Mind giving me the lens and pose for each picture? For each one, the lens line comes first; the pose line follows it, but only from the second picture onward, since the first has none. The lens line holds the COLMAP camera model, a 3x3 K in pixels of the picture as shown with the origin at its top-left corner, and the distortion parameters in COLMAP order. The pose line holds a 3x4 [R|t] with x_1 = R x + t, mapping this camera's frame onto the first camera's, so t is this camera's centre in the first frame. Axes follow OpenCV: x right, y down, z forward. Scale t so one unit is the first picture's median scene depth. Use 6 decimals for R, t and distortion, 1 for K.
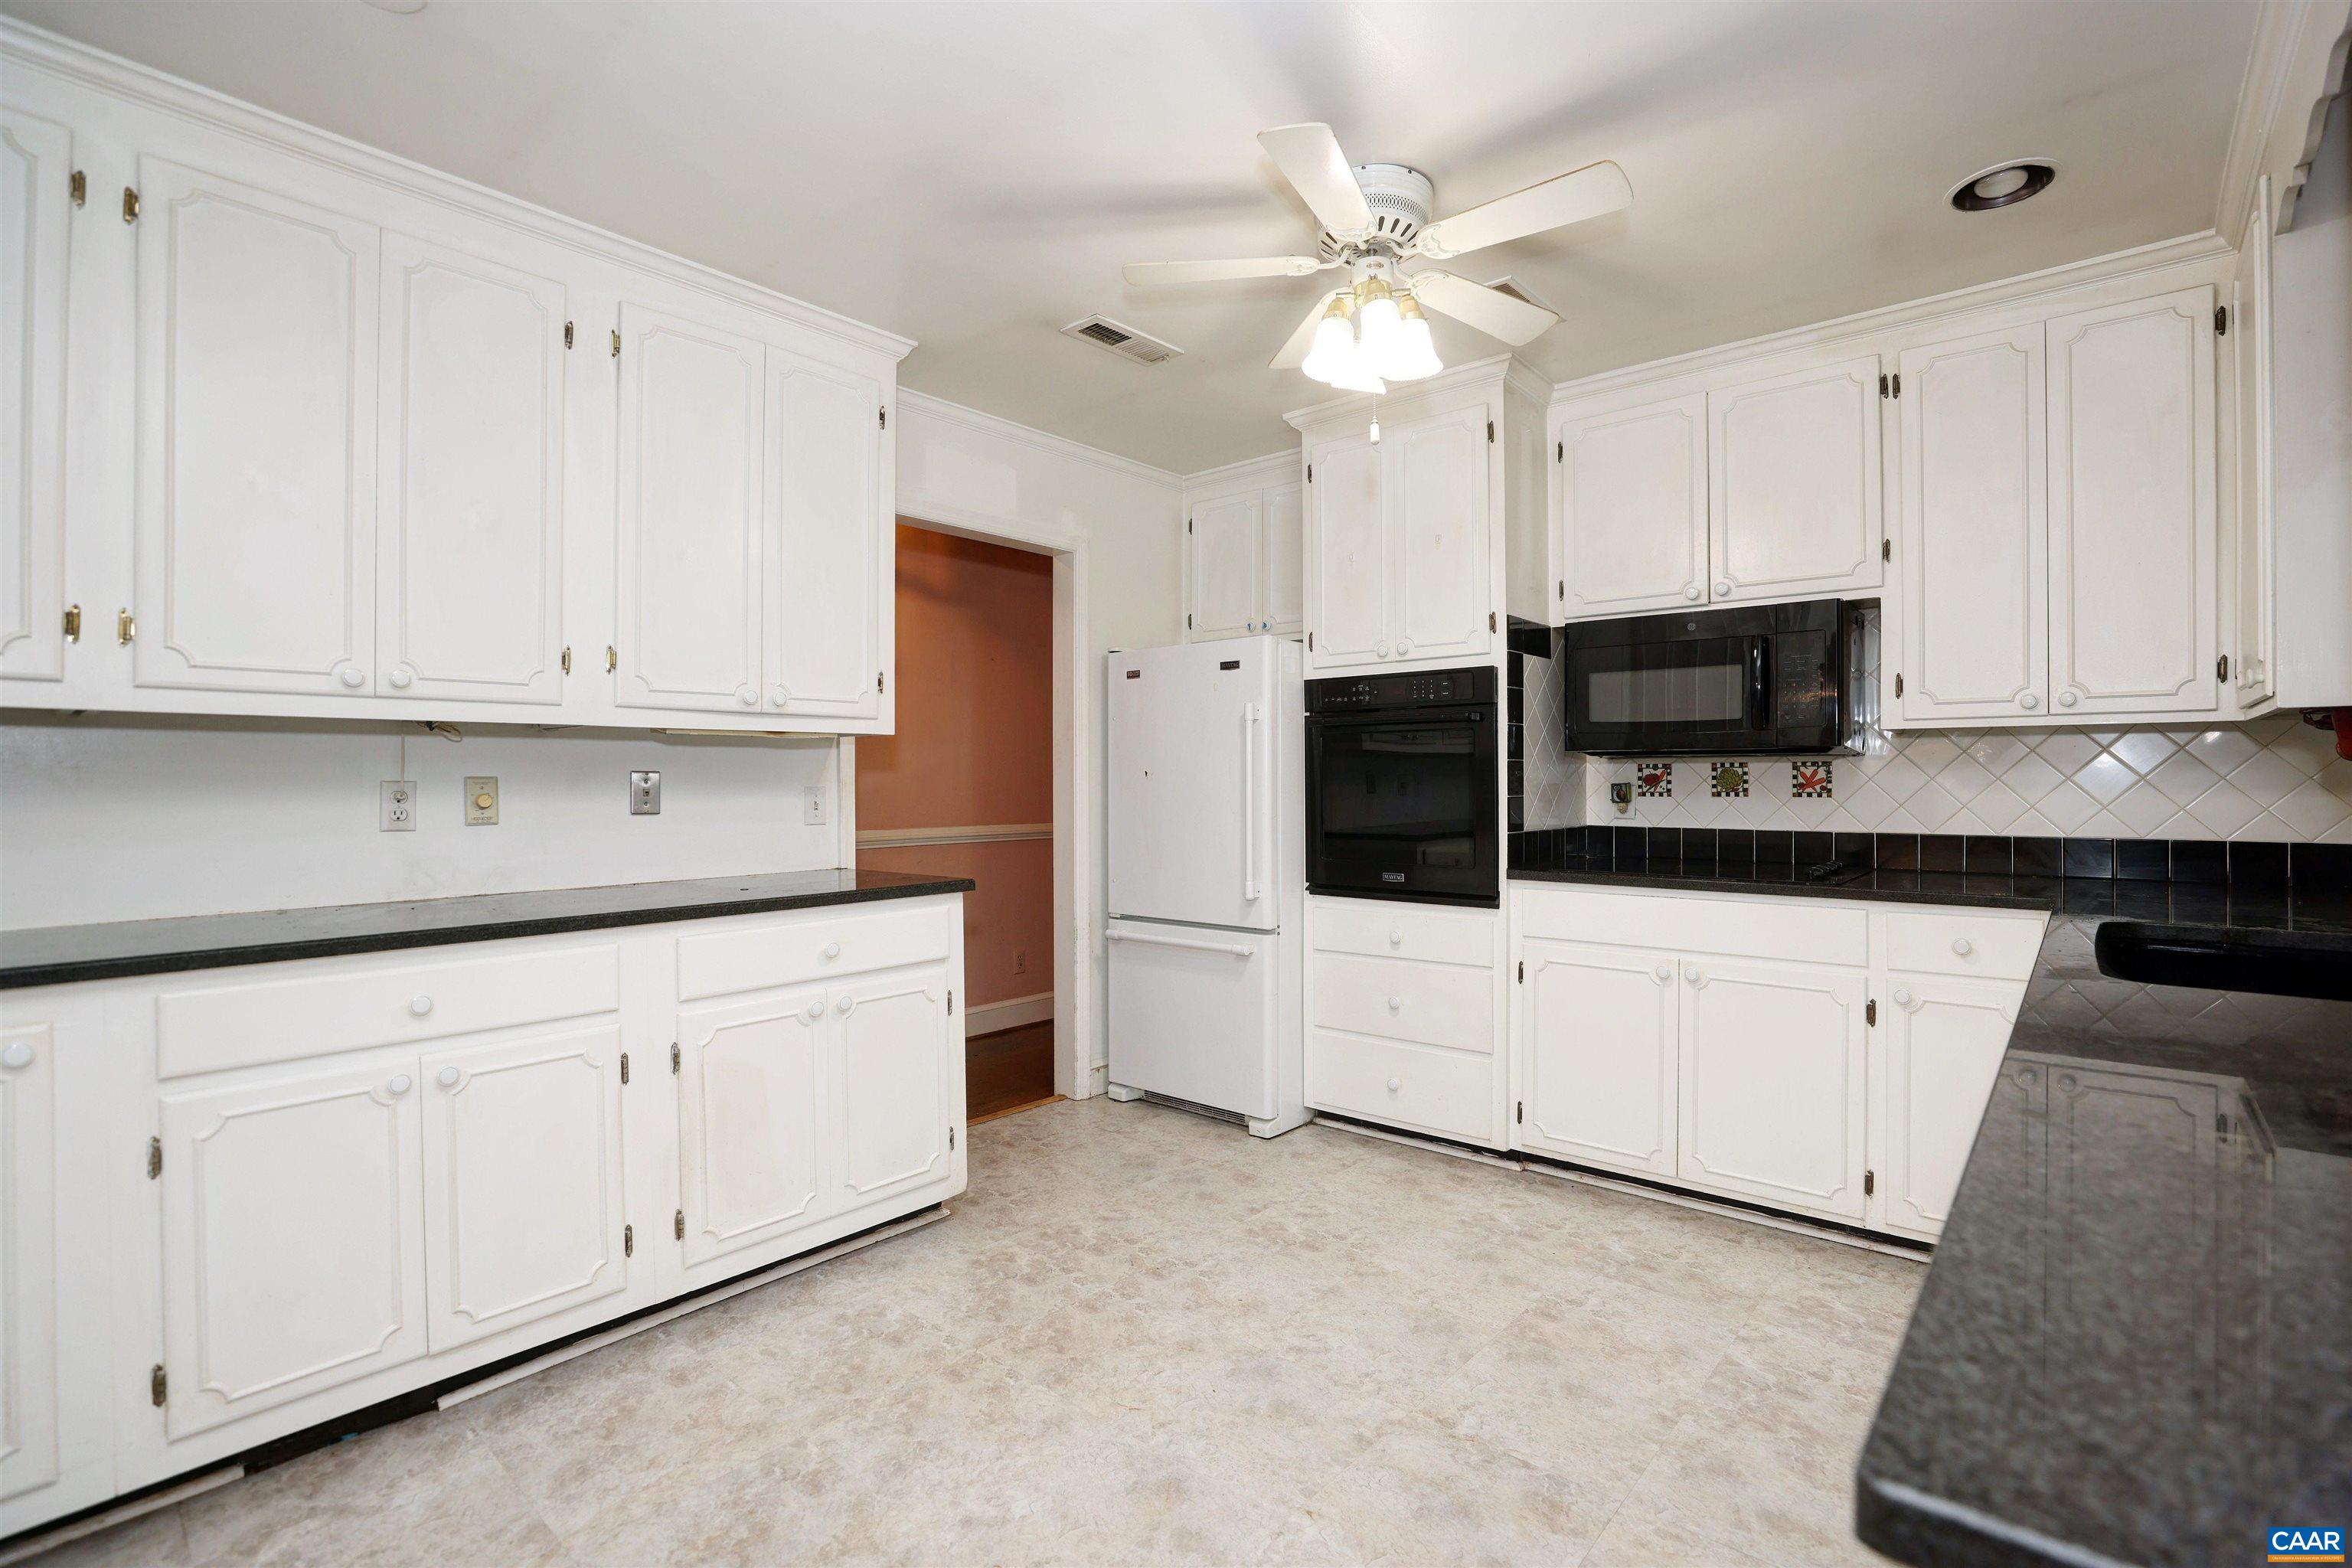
lens RADIAL K [[1070.0, 0, 1178.5], [0, 1070.0, 776.9], [0, 0, 1]] dist [-0.041584, 0.012386]
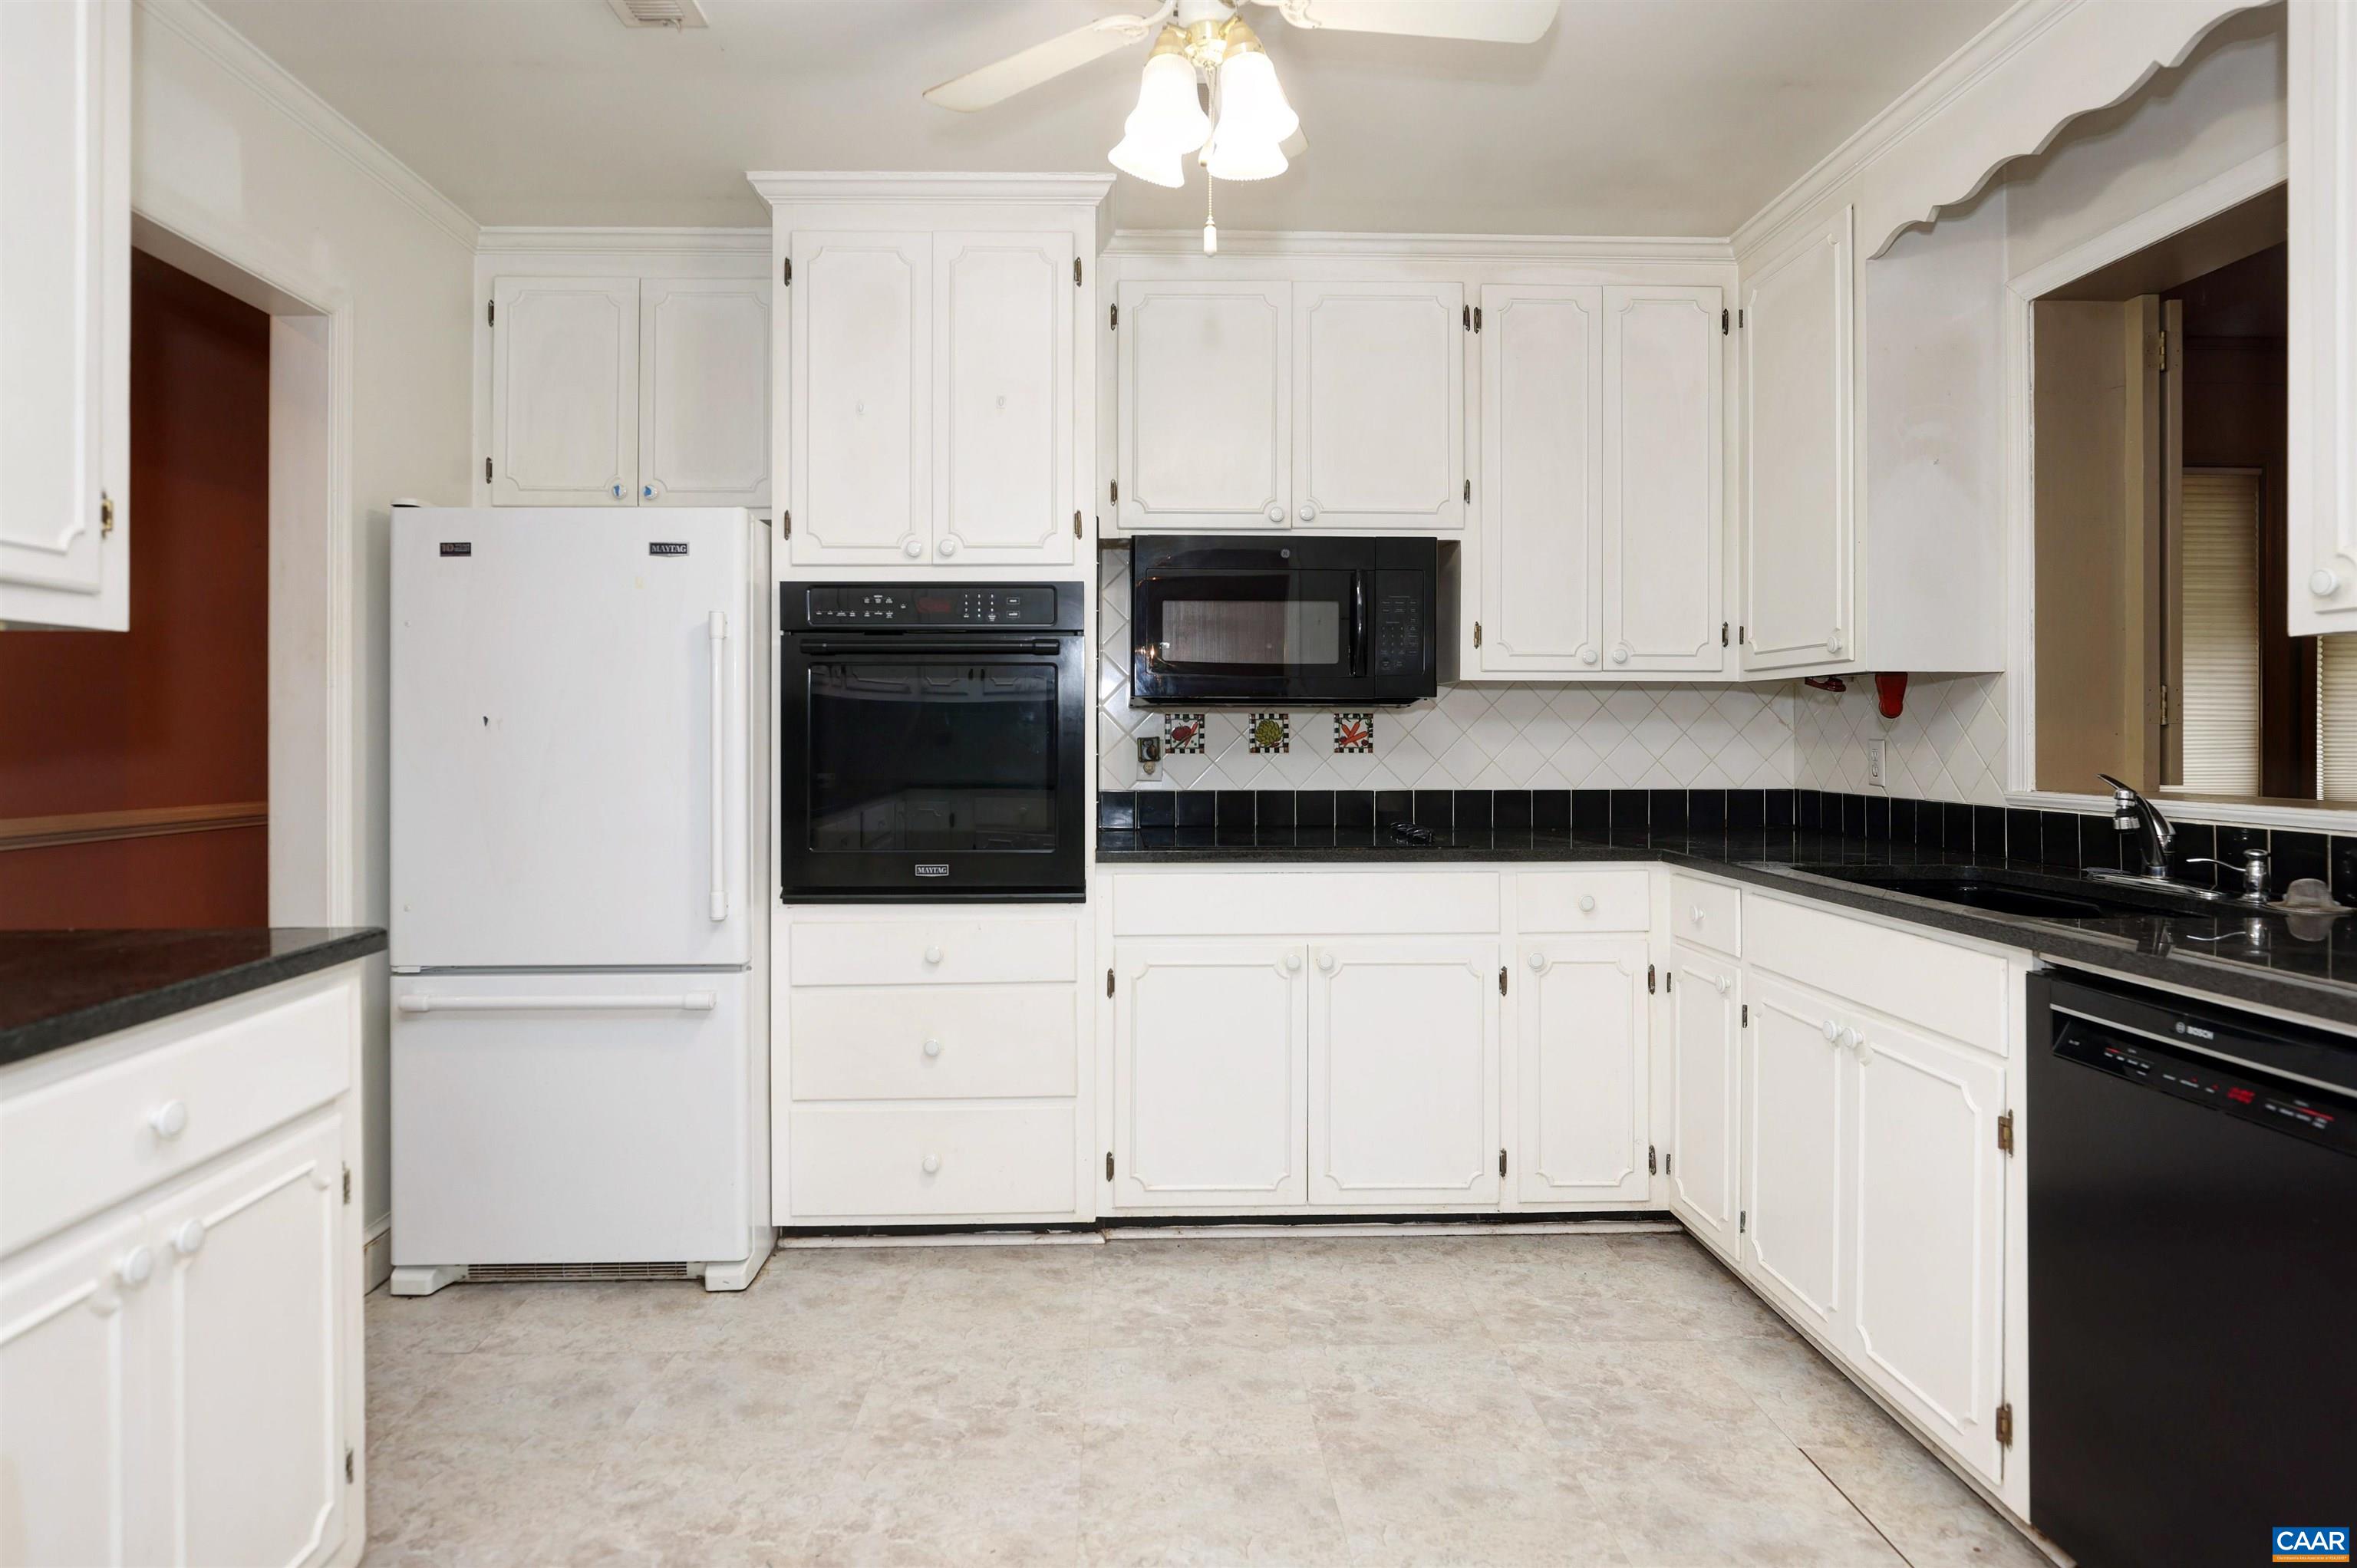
lens RADIAL K [[1351.0, 0, 1173.3], [0, 1351.0, 729.7], [0, 0, 1]] dist [-0.015303, 0.001897]
pose [[0.737806, 0.004120, 0.675000, -0.302855], [-0.004003, 0.999990, -0.001727, 0.001954], [-0.675000, -0.001428, 0.737816, 0.249212]]
